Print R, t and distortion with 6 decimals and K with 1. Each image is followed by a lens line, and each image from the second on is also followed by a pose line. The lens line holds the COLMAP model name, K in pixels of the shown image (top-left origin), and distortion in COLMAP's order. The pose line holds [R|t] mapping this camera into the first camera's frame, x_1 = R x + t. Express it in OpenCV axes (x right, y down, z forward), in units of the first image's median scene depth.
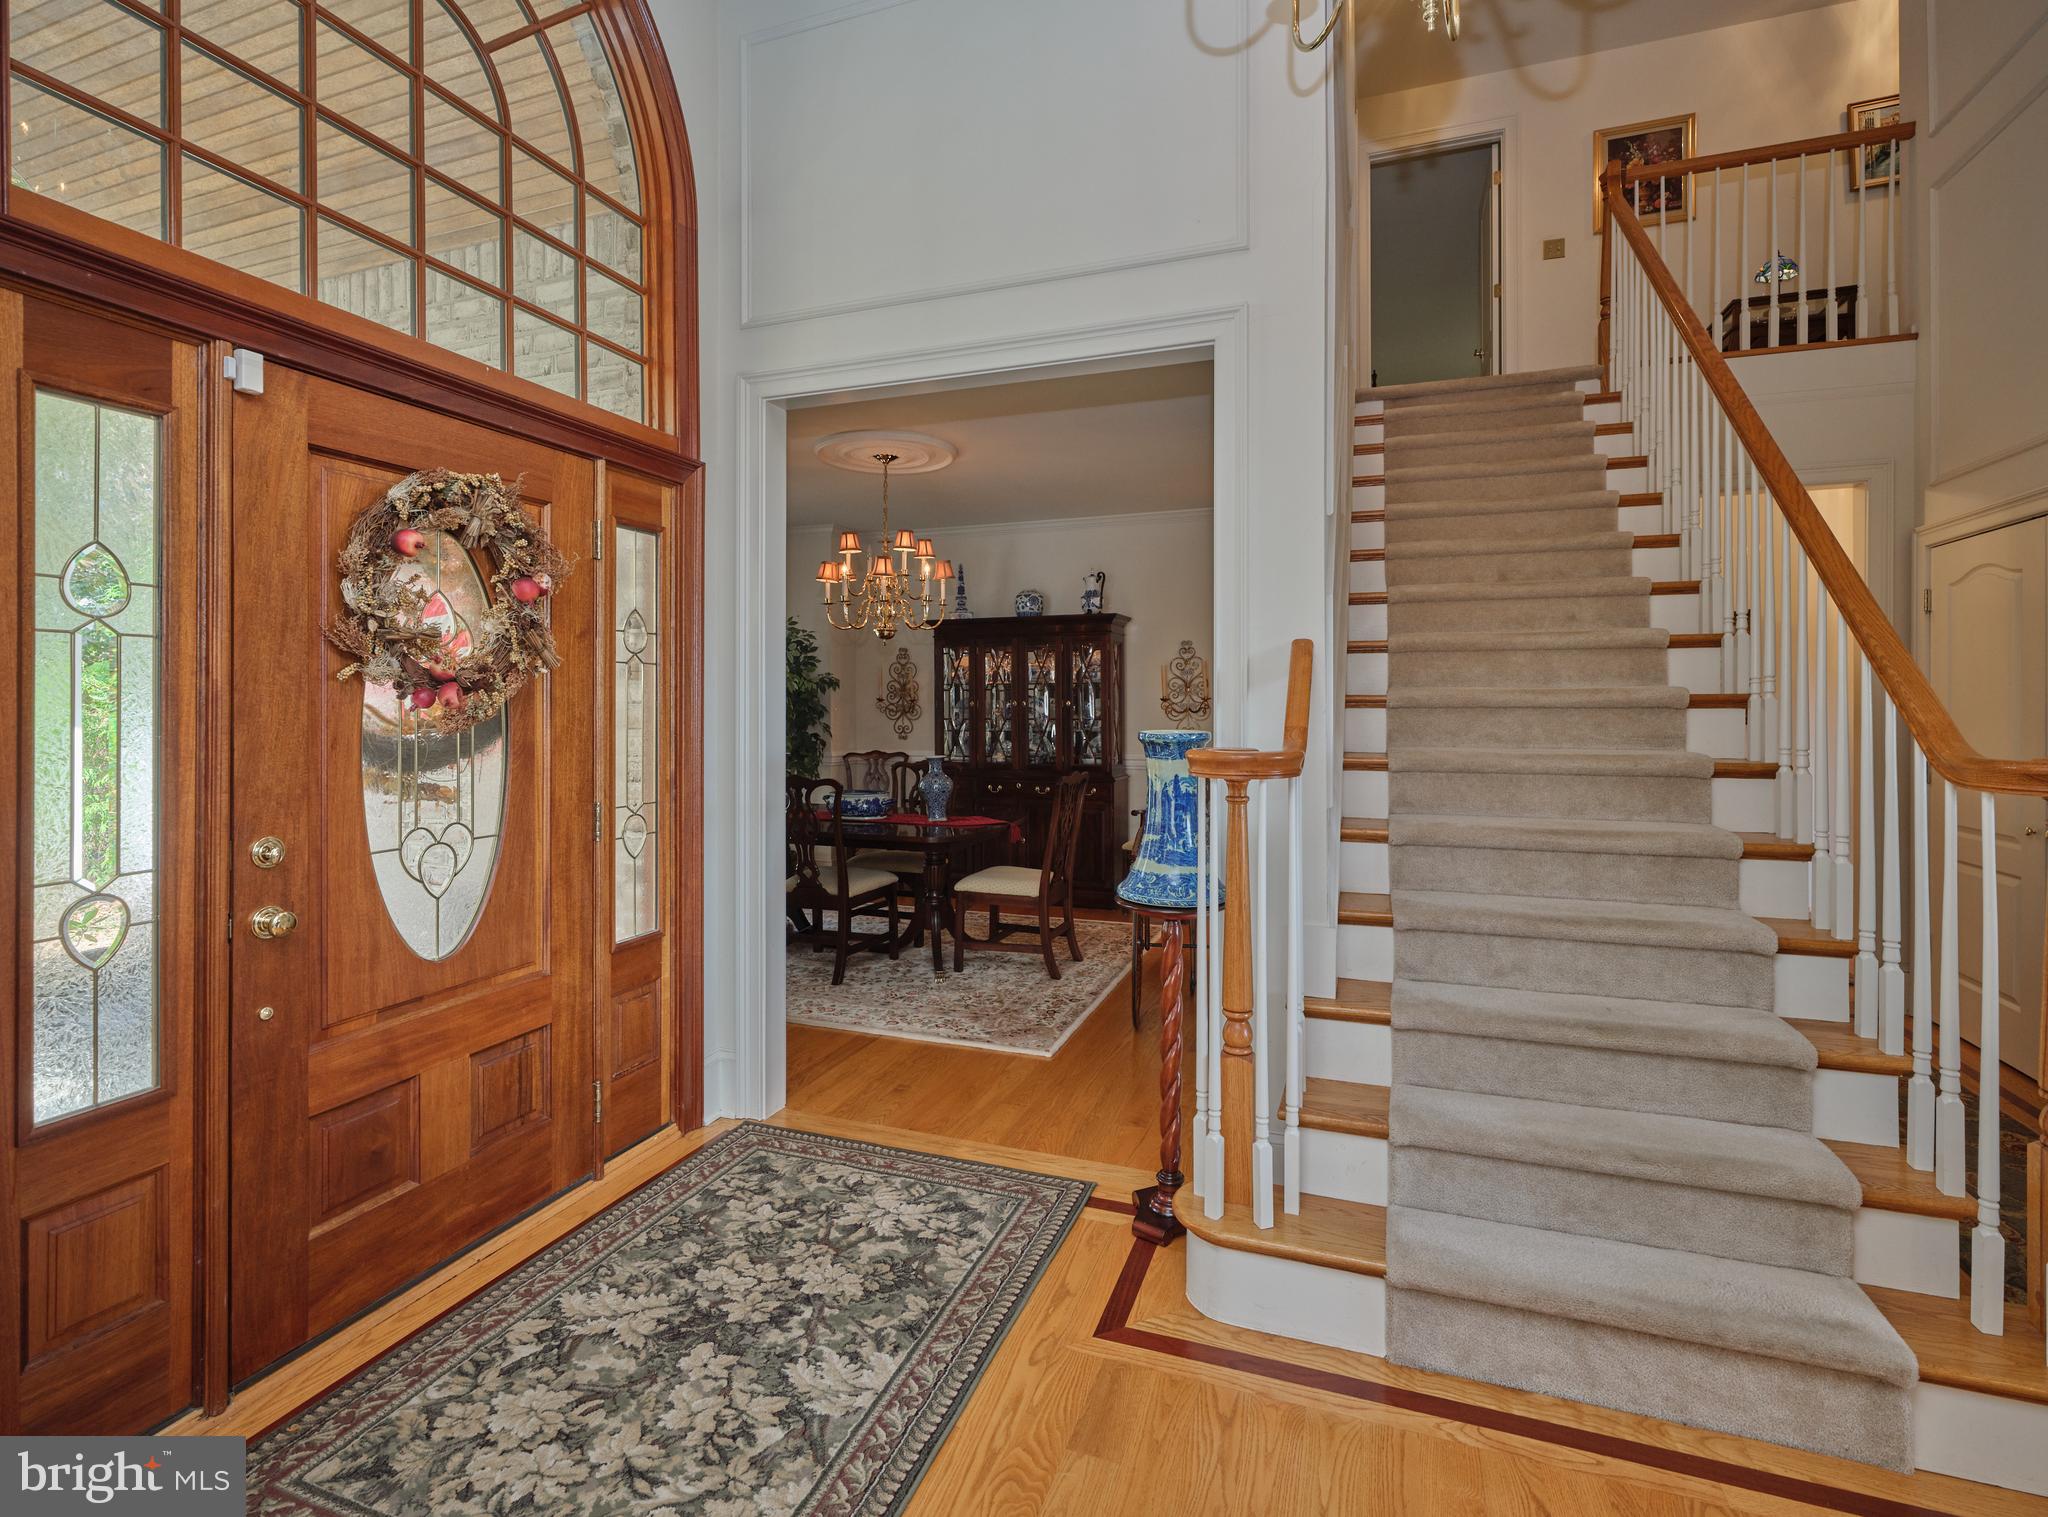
lens RADIAL K [[972.1, 0, 1011.7], [0, 972.1, 707.2], [0, 0, 1]] dist [-0.004048, -0.000538]
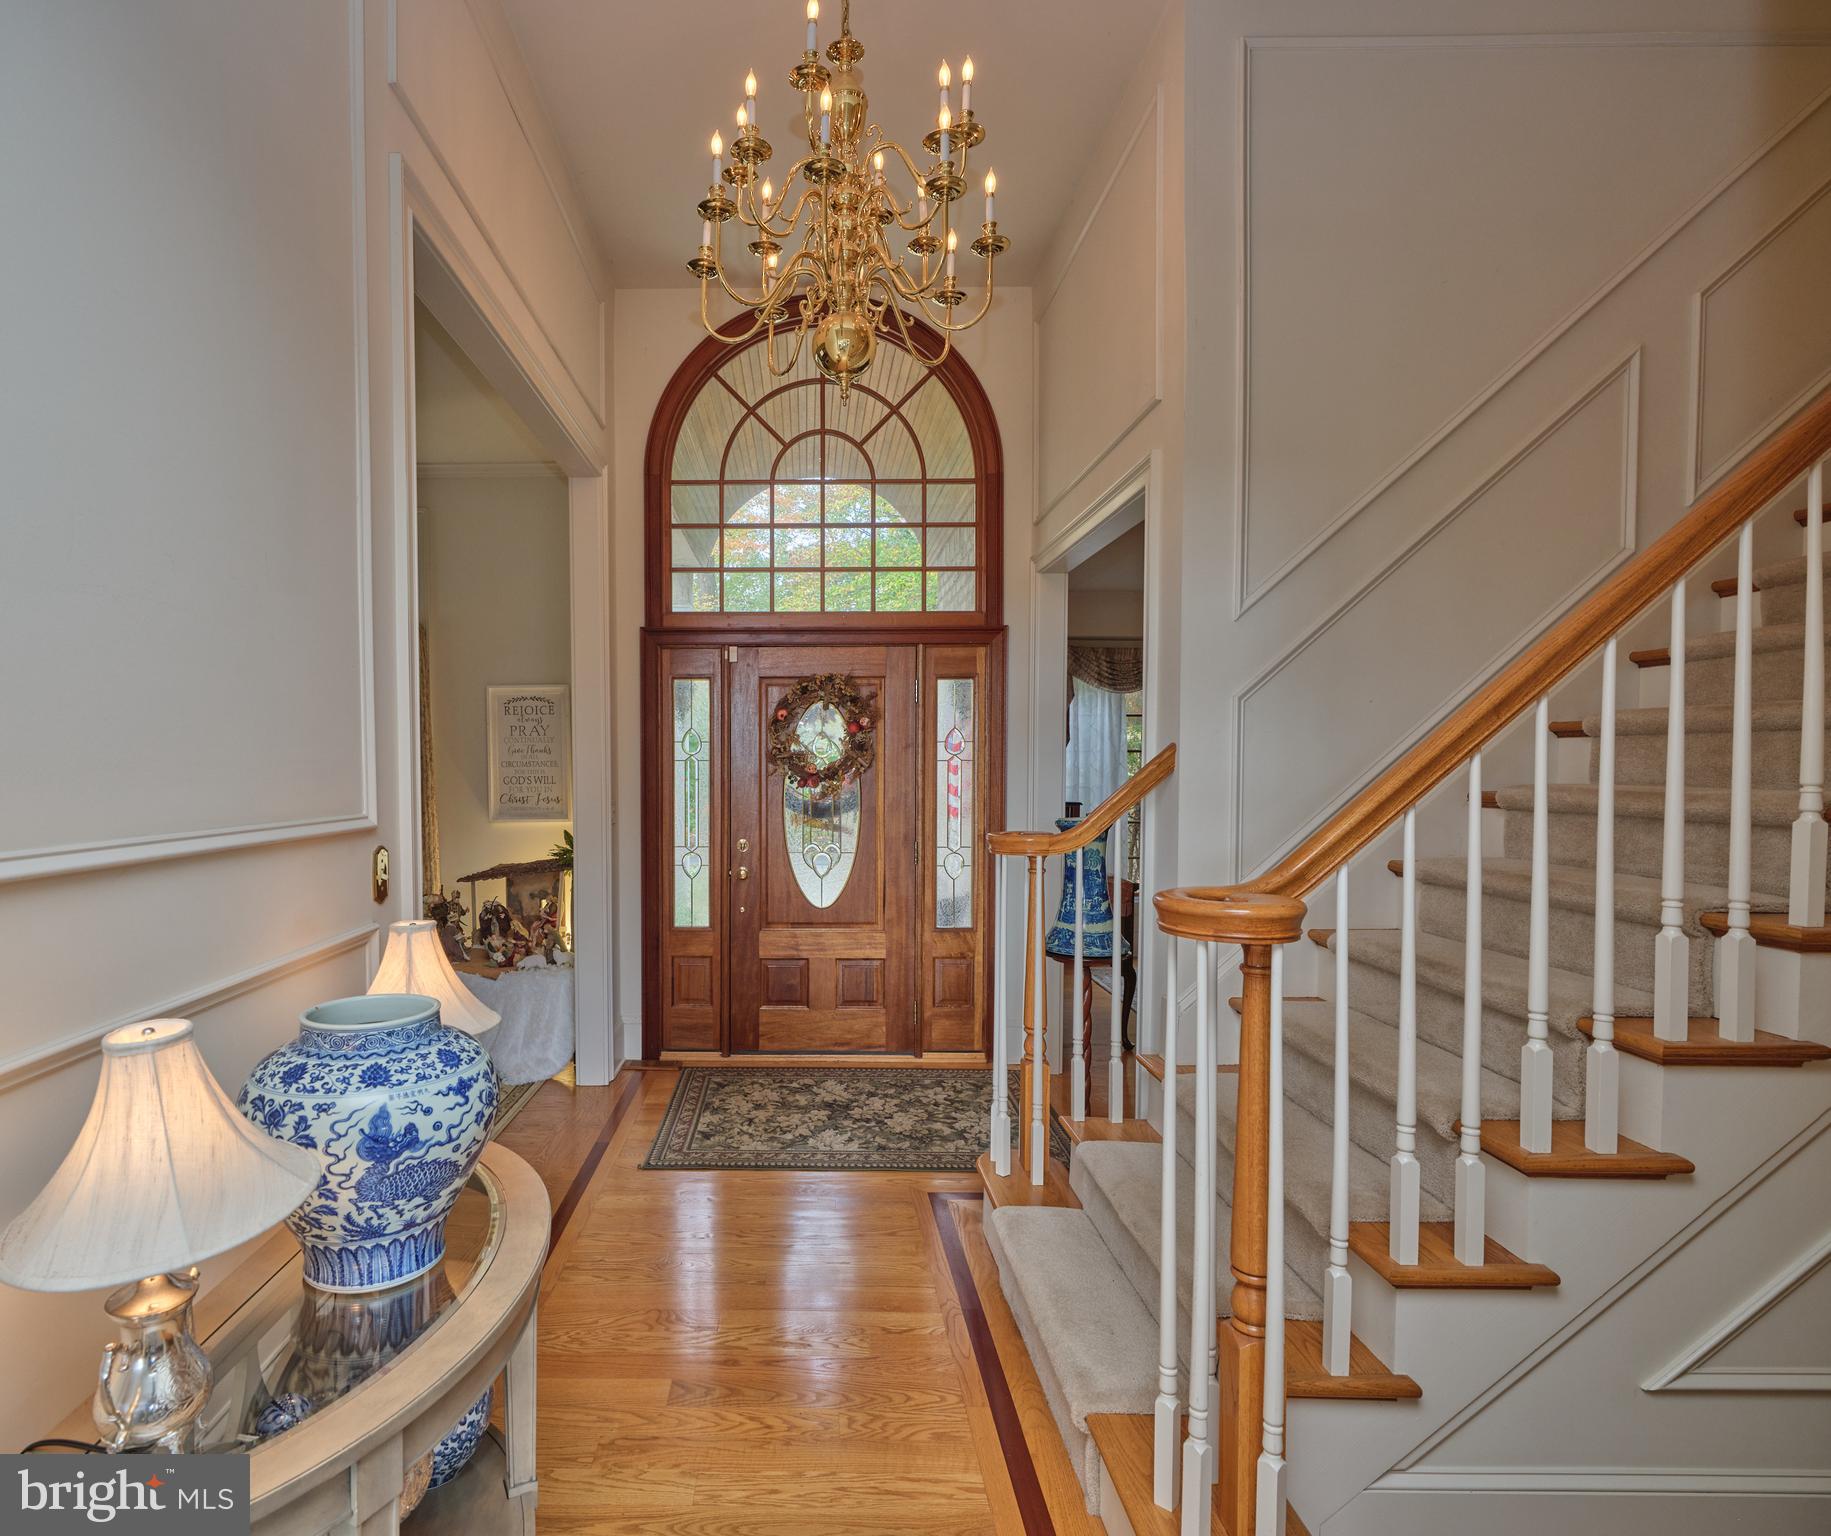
lens RADIAL K [[1315.3, 0, 916.4], [0, 1315.3, 763.0], [0, 0, 1]] dist [-0.010025, -0.000392]
pose [[0.316081, 0.019951, -0.948522, 2.117207], [-0.004022, 0.999798, 0.019689, -0.105730], [0.948724, -0.002408, 0.316098, 0.293709]]
